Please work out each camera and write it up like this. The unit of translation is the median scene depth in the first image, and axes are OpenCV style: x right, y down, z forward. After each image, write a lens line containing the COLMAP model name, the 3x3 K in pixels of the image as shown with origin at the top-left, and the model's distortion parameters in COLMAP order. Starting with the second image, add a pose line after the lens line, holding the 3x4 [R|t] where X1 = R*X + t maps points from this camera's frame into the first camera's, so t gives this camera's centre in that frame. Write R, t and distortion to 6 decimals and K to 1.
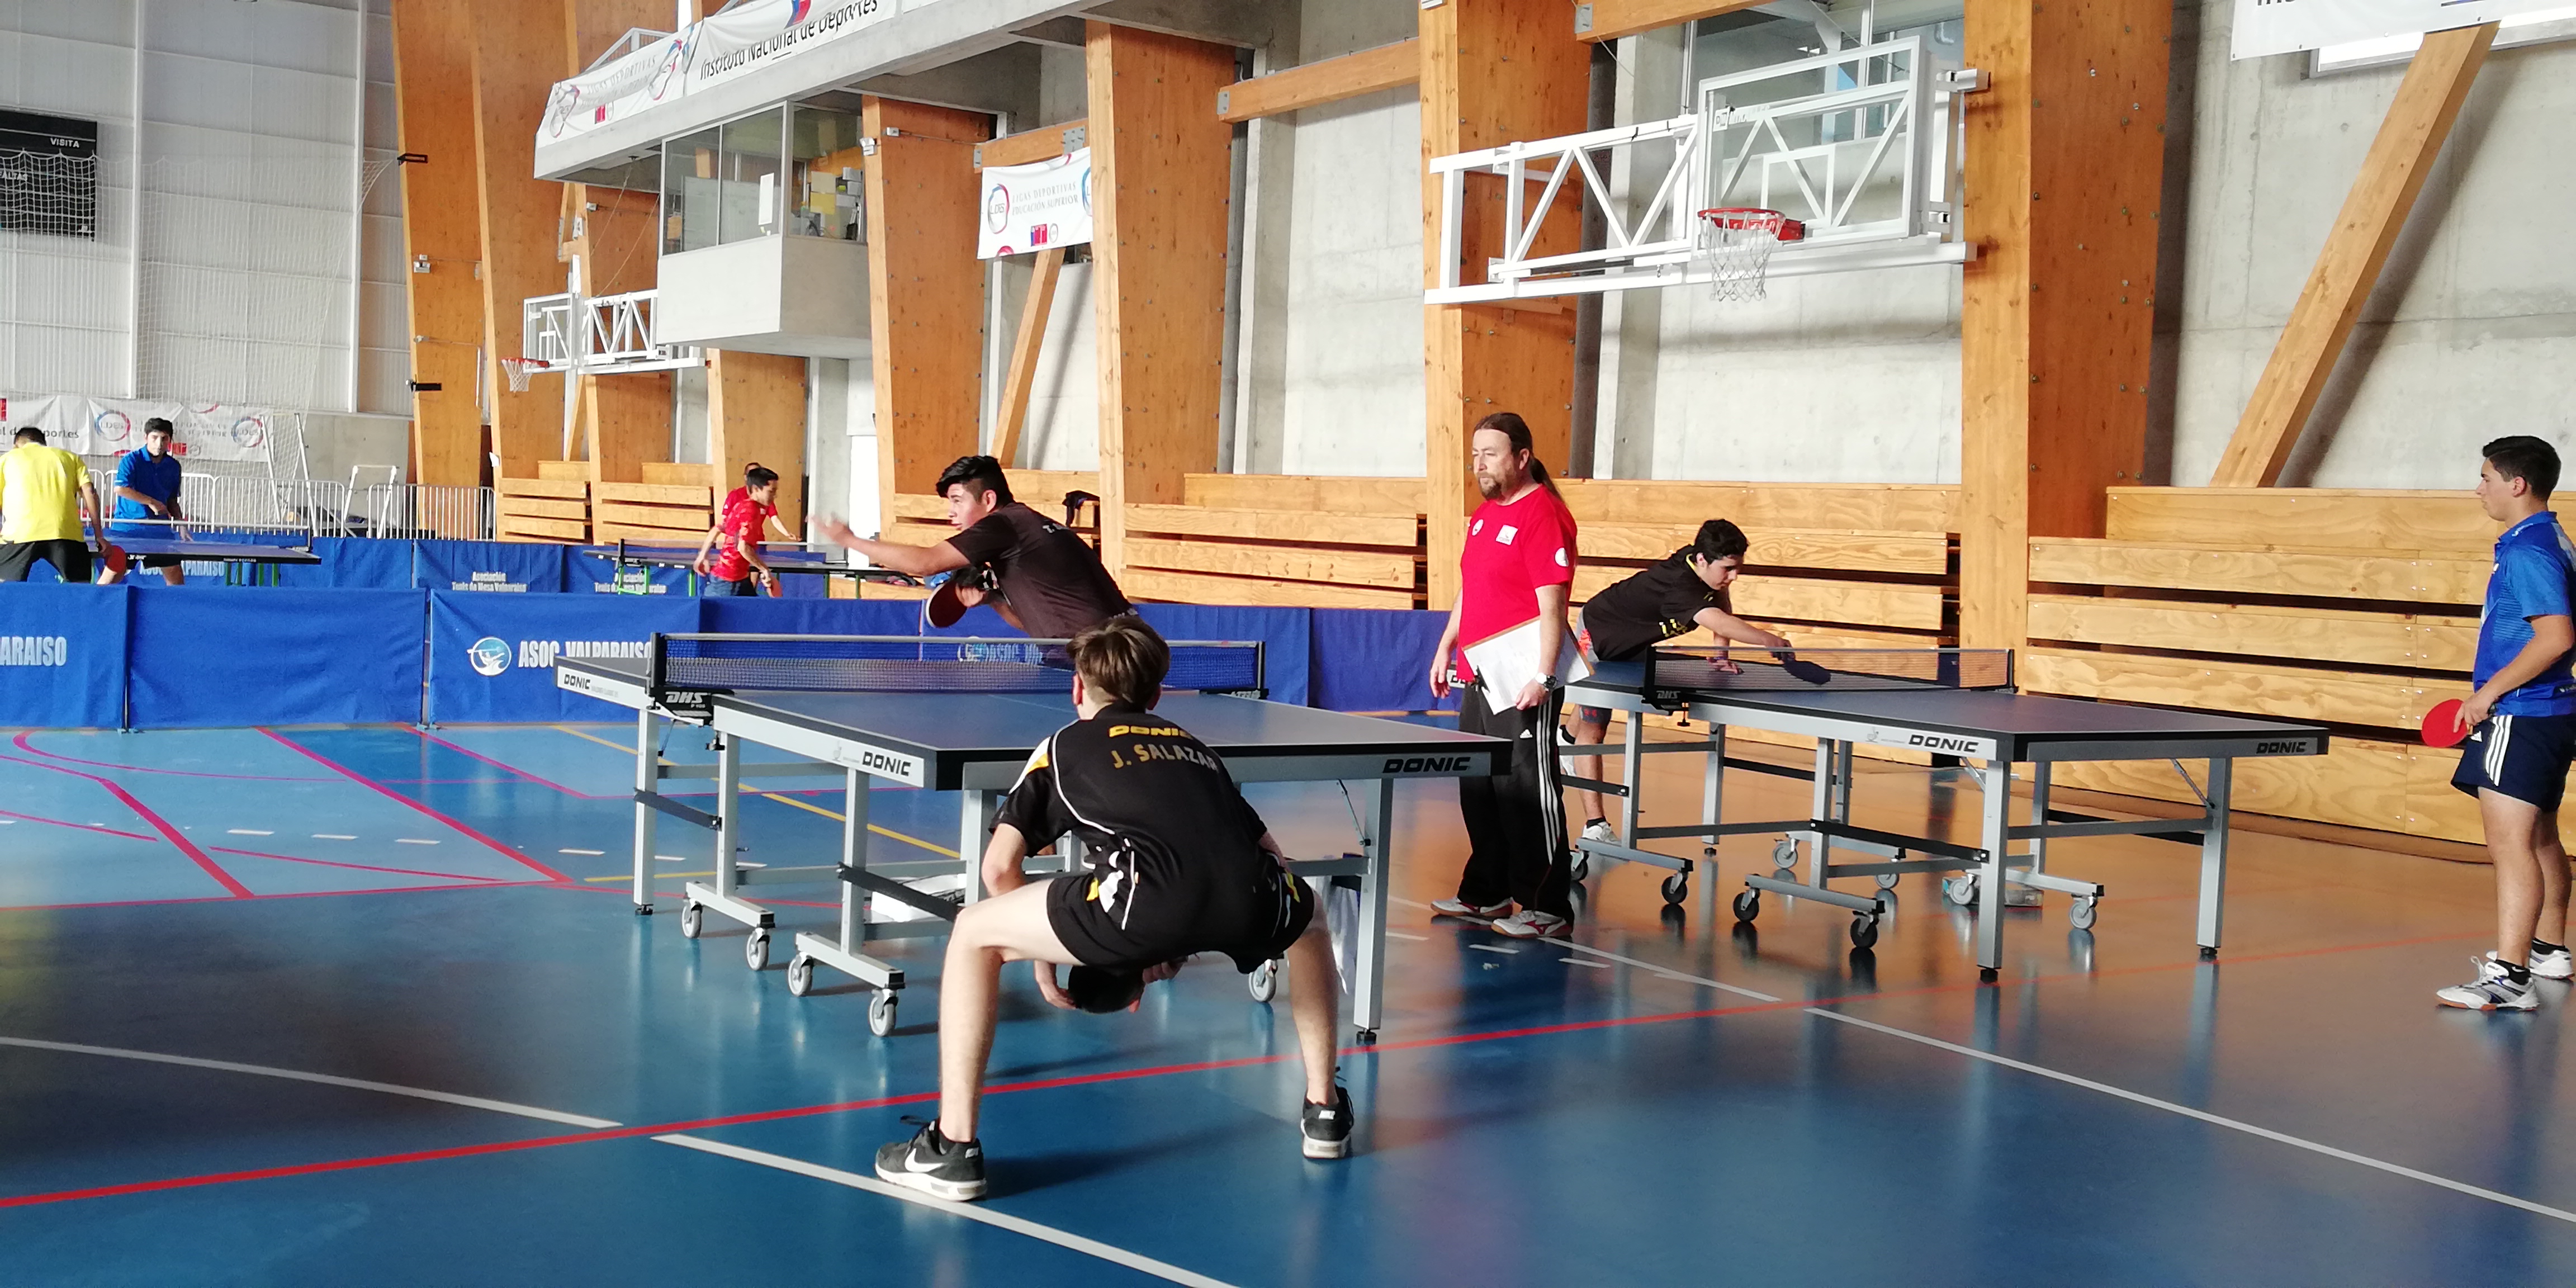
lens RADIAL K [[2357.2, 0, 1288.7], [0, 2357.2, 642.3], [0, 0, 1]] dist [0.036620, 0.000000]
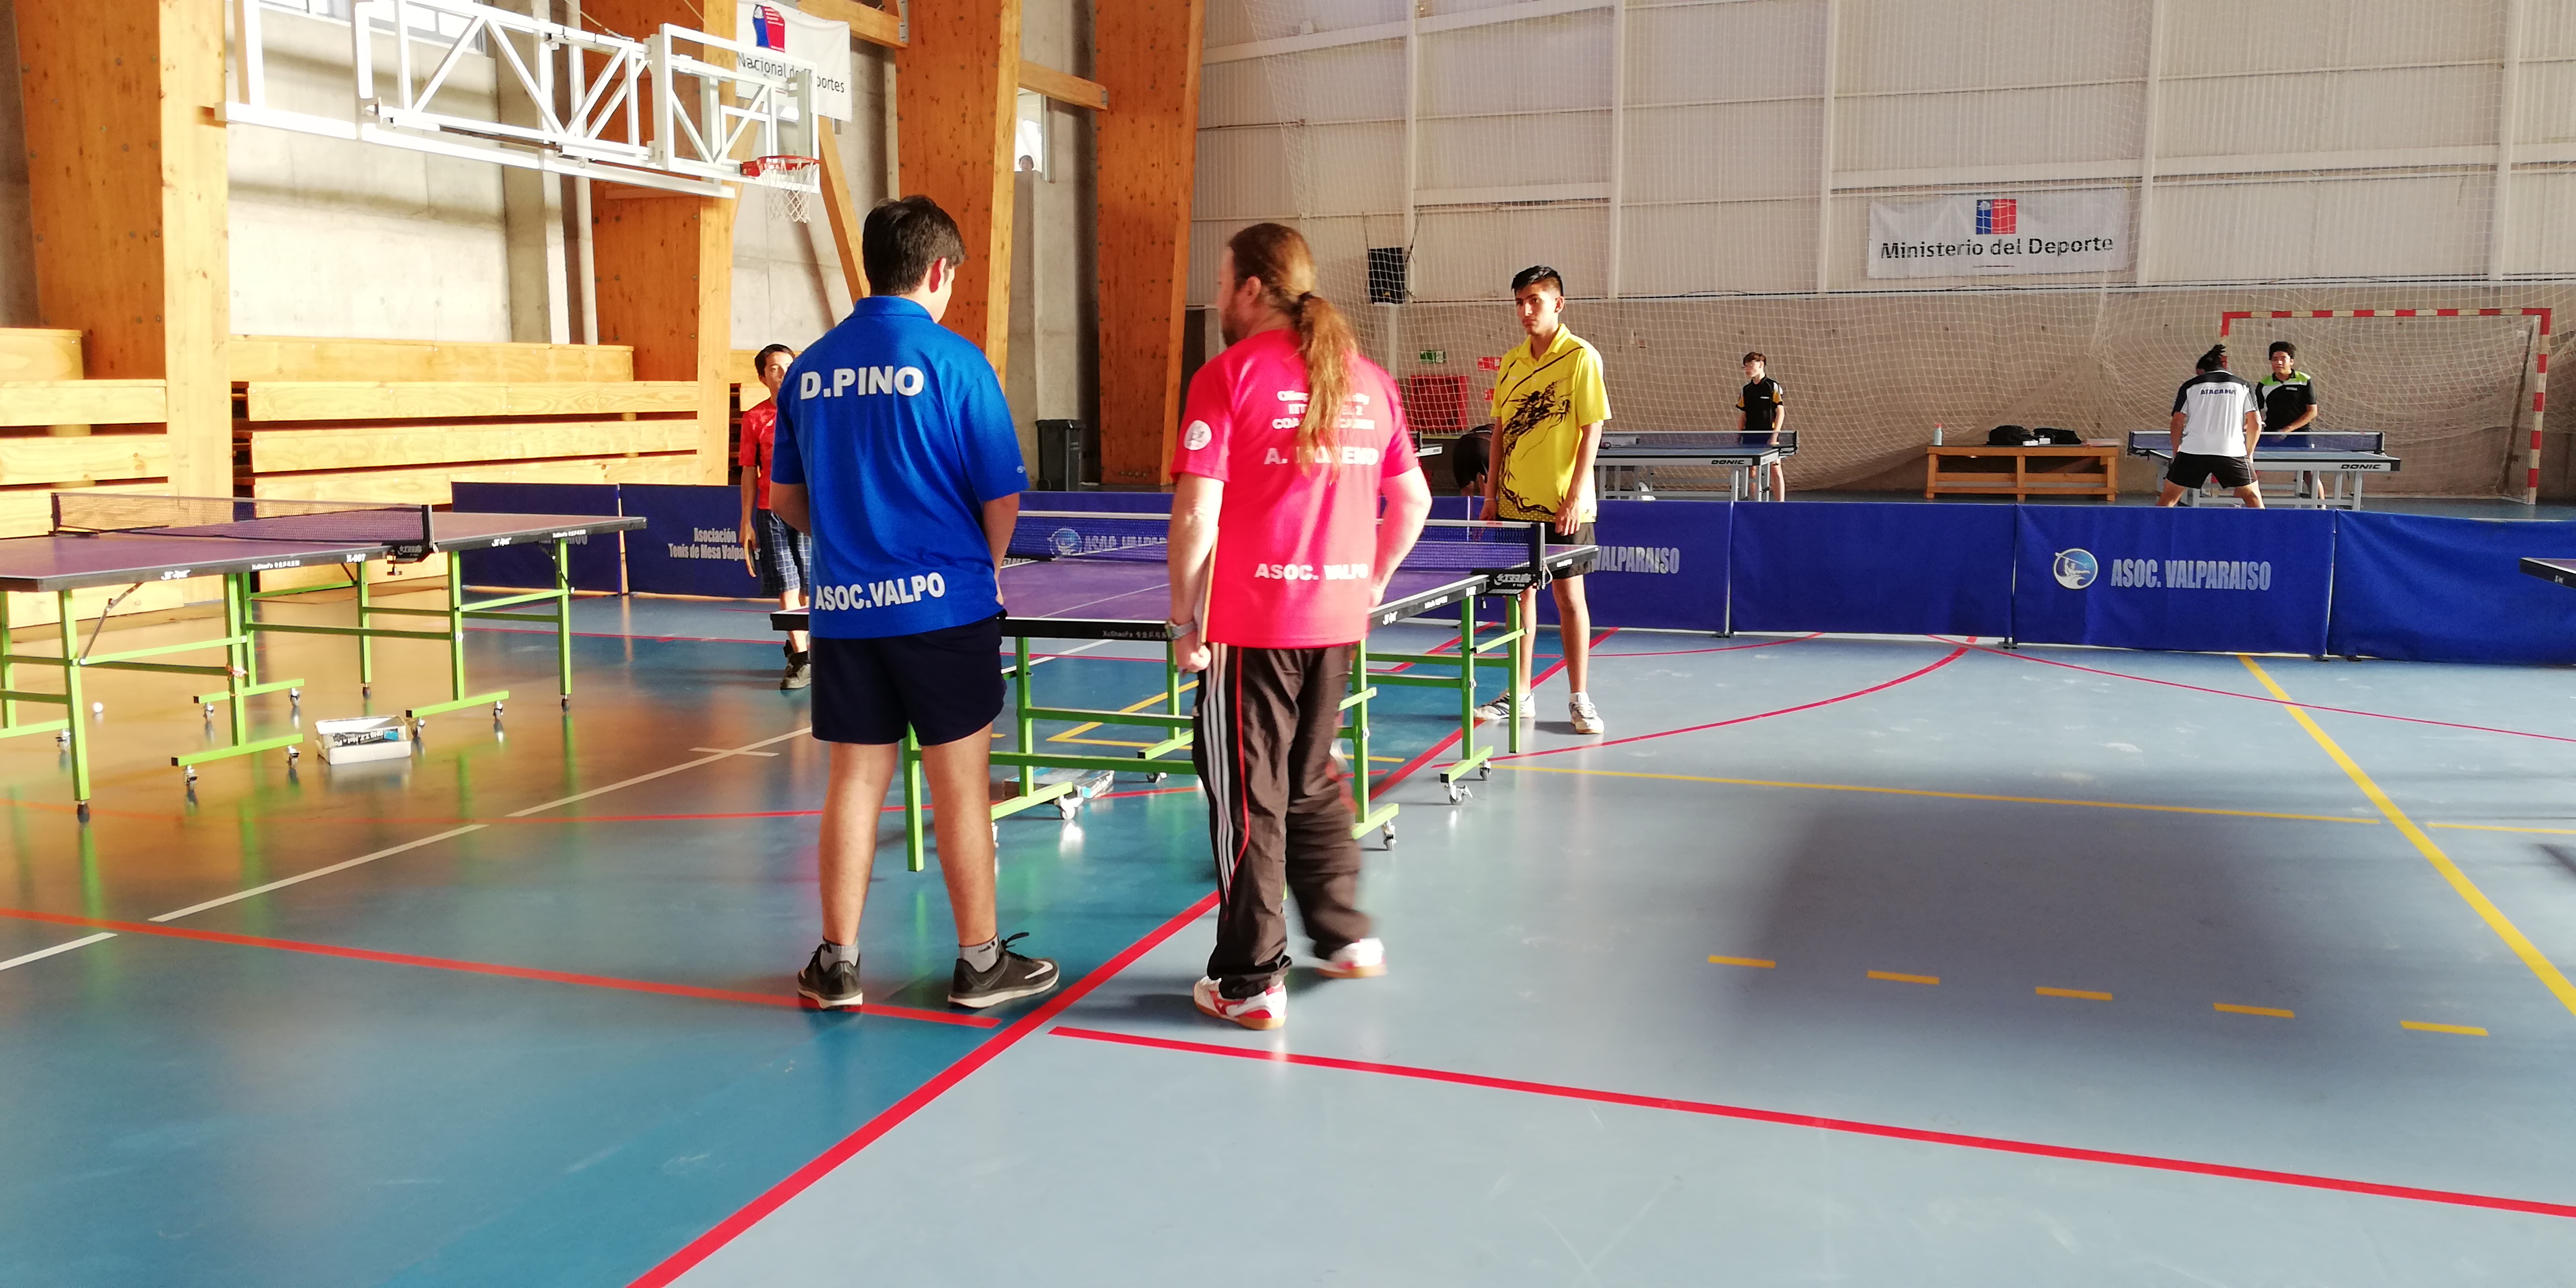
lens RADIAL K [[1928.5, 0, 1298.6], [0, 1928.5, 636.2], [0, 0, 1]] dist [0.059133, -0.081830]
pose [[-0.591071, -0.143559, 0.793742, -0.631561], [0.019100, 0.981268, 0.191699, -0.079454], [-0.806393, 0.128468, -0.577257, 0.974473]]
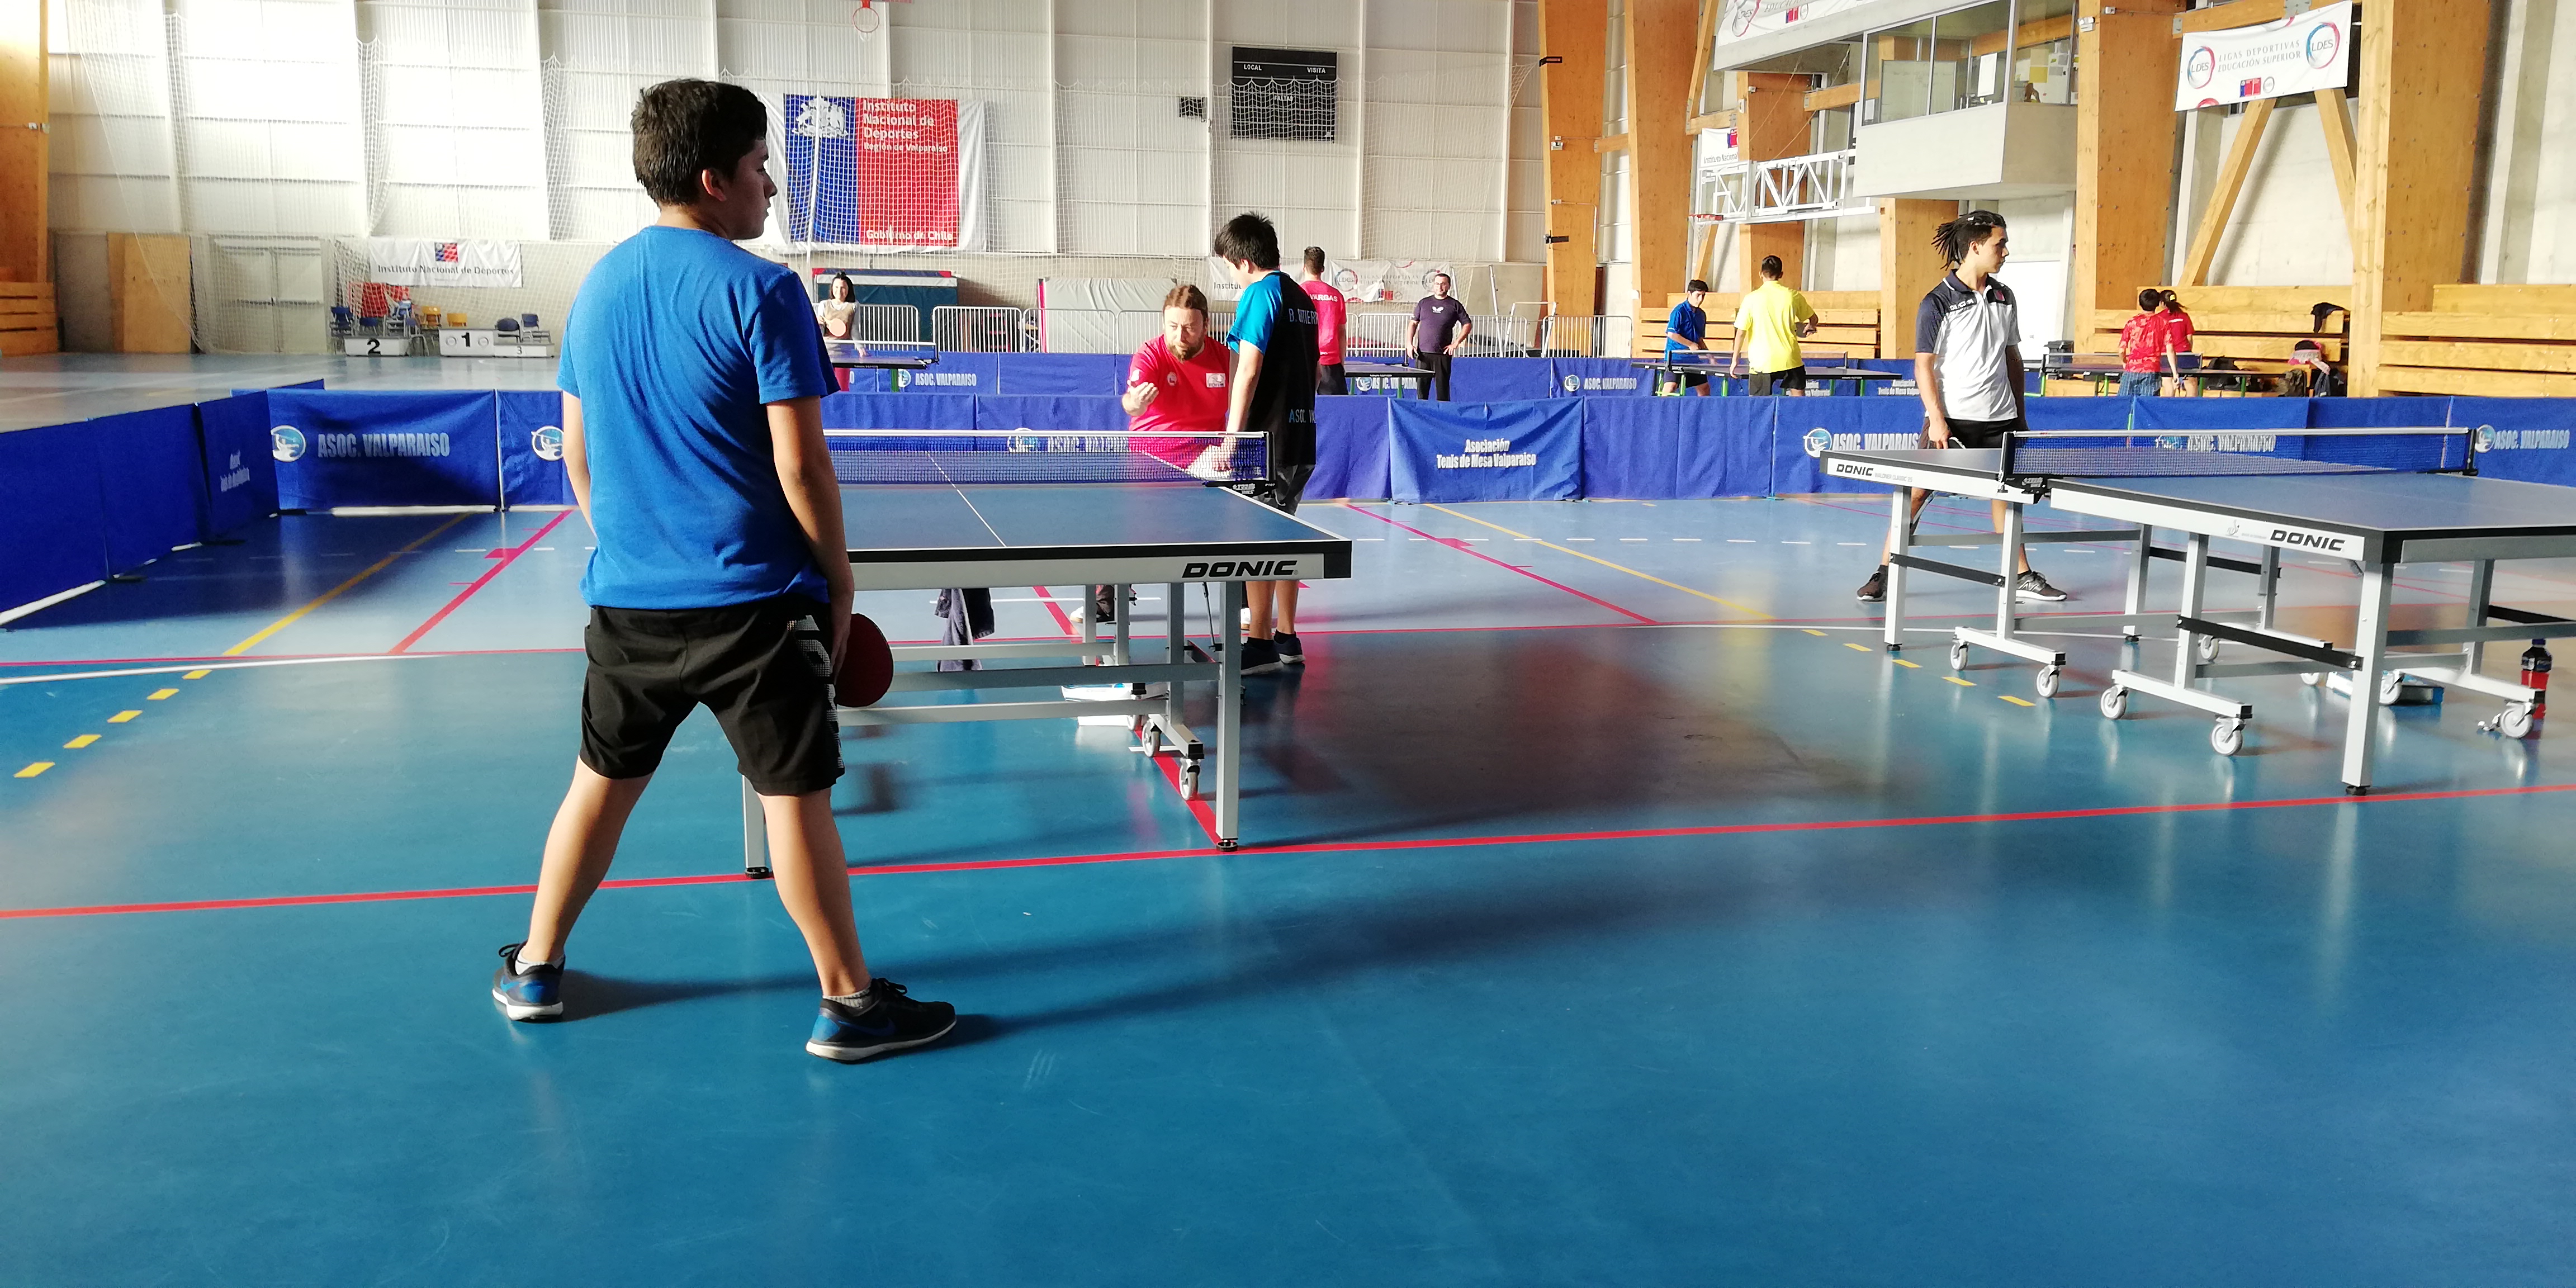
lens RADIAL K [[1928.5, 0, 1303.3], [0, 1928.5, 657.5], [0, 0, 1]] dist [0.059133, -0.081830]
pose [[0.939750, 0.026363, -0.340844, -0.251589], [0.013518, 0.993377, 0.114106, -0.004197], [0.341595, -0.111839, 0.933169, -0.148821]]
